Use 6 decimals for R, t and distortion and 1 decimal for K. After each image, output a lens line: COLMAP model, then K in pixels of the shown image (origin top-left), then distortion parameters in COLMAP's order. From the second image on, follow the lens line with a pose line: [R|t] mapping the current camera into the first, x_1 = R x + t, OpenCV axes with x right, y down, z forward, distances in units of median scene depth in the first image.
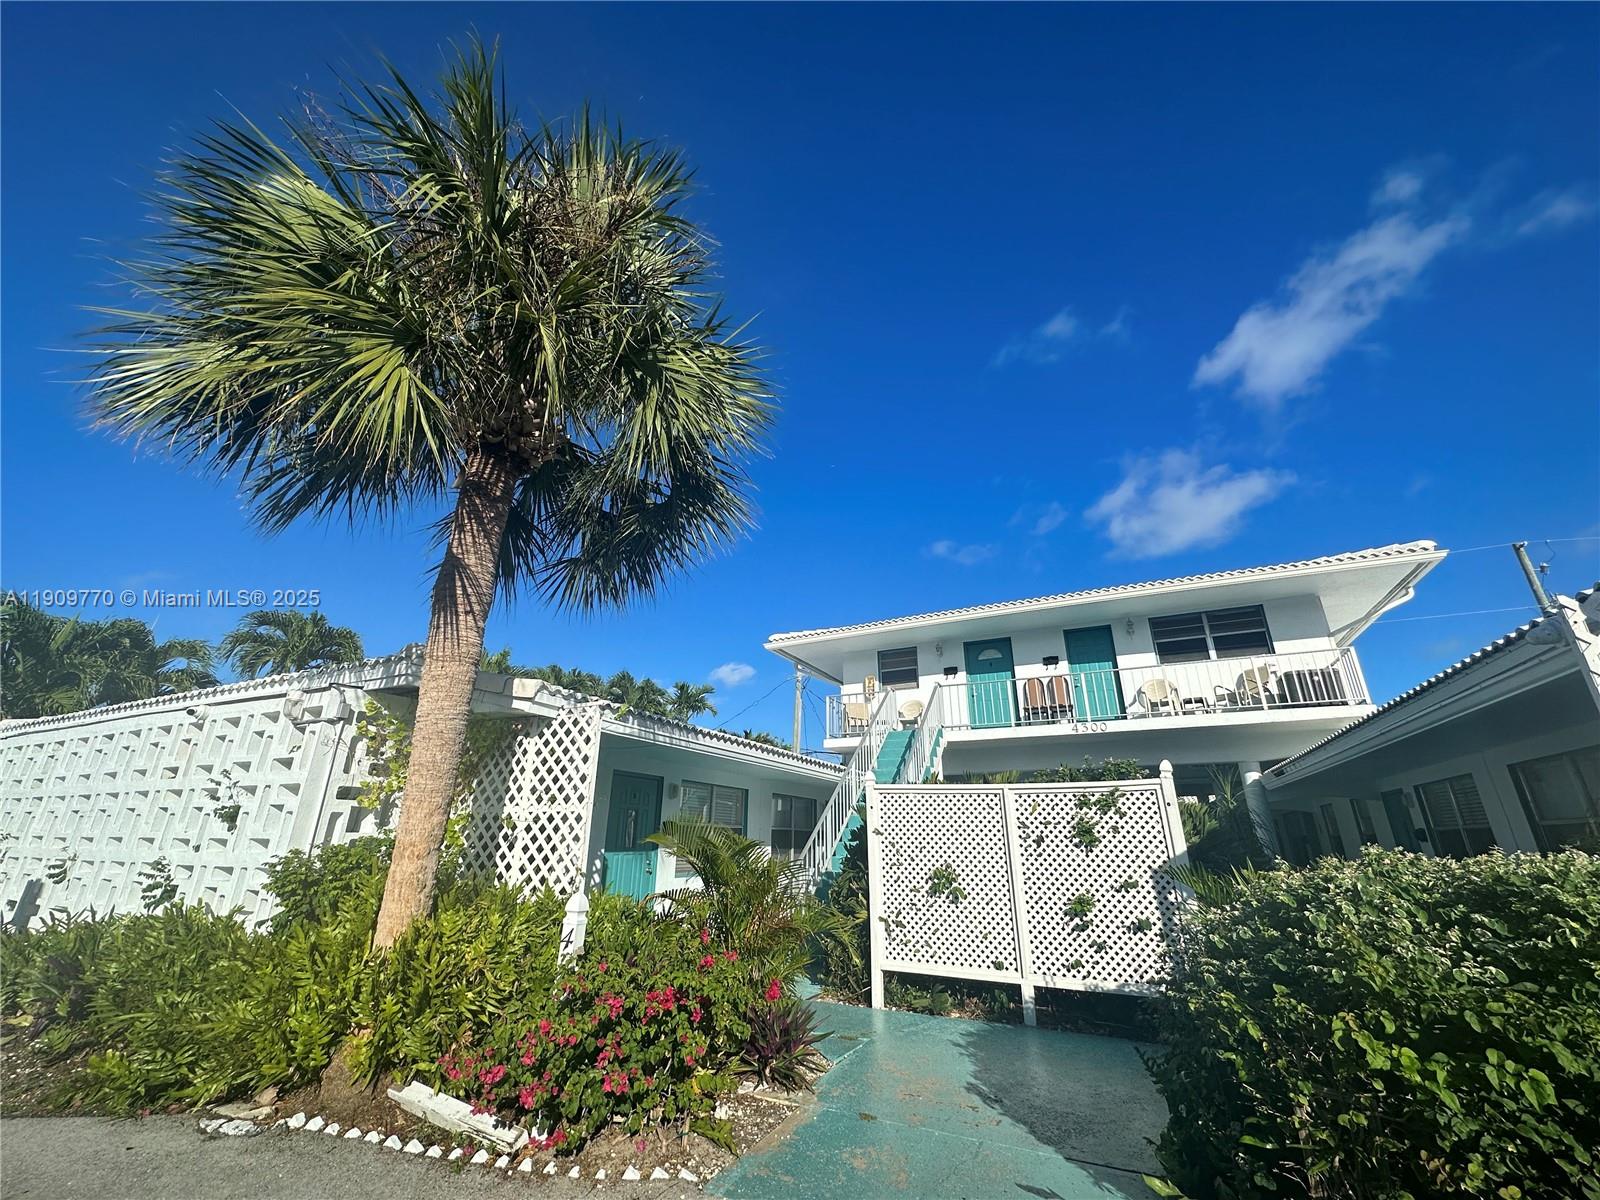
lens RADIAL K [[637.0, 0, 796.9], [0, 637.0, 593.1], [0, 0, 1]] dist [-0.002858, 0.000879]
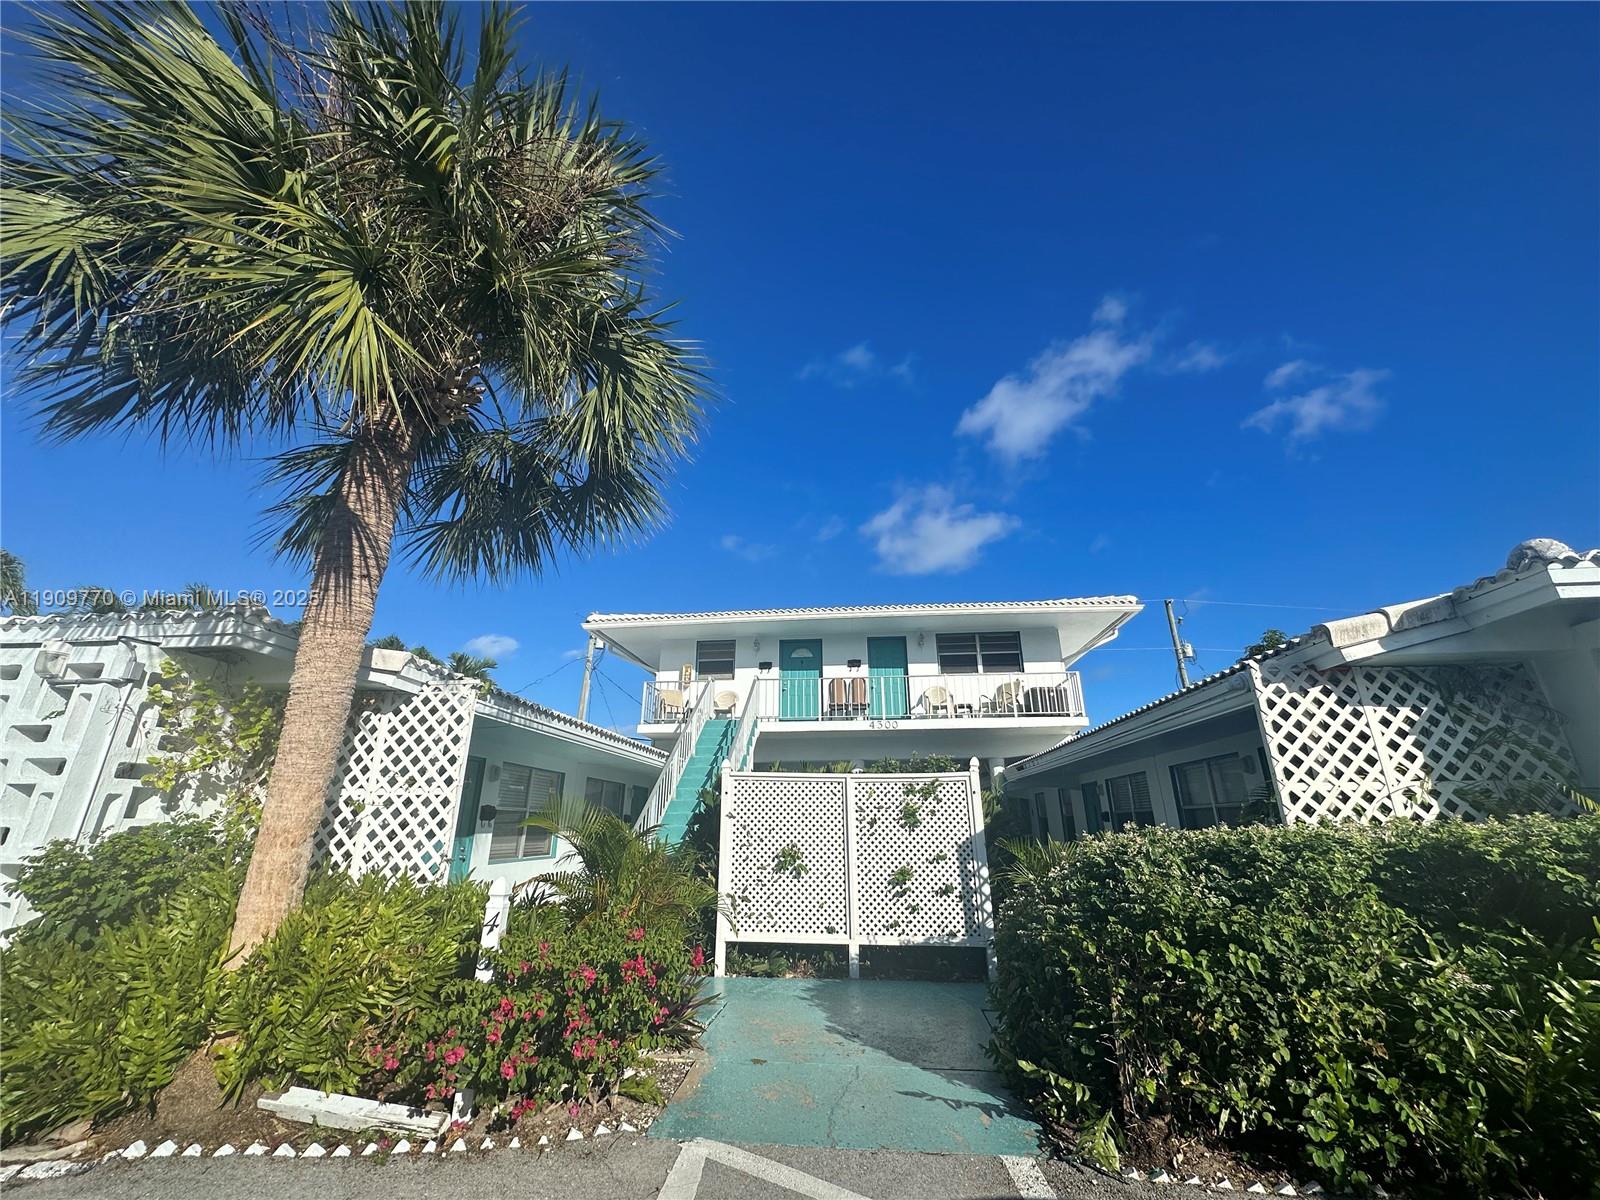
lens RADIAL K [[637.0, 0, 796.9], [0, 637.0, 593.1], [0, 0, 1]] dist [-0.002858, 0.000879]
pose [[0.937851, 0.110706, 0.328908, -0.184781], [-0.117731, 0.993045, 0.001453, -0.015617], [-0.326460, -0.040085, 0.944361, -0.045114]]
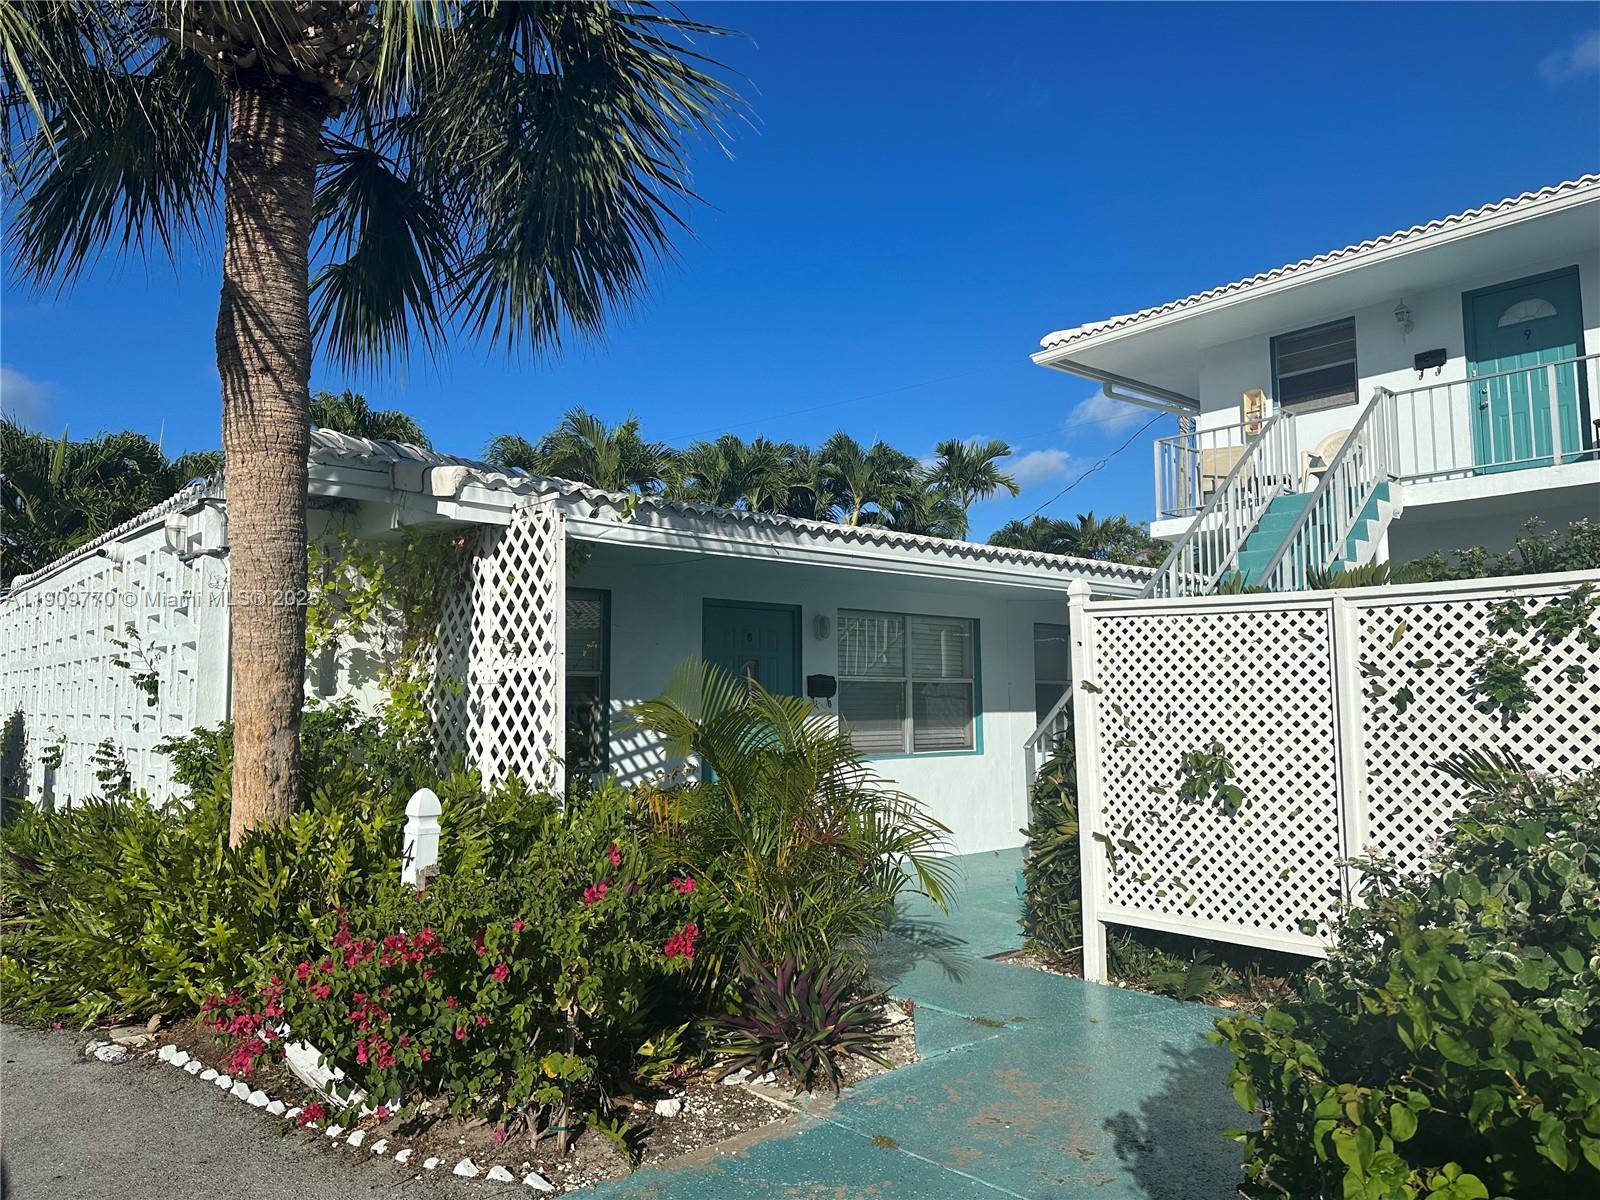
lens RADIAL K [[1124.8, 0, 794.5], [0, 1124.8, 588.6], [0, 0, 1]] dist [0.095195, -0.140830]
pose [[0.925920, -0.052661, -0.374031, 0.286931], [0.150162, 0.959940, 0.236574, 0.038216], [0.346589, -0.275213, 0.896735, 0.097239]]
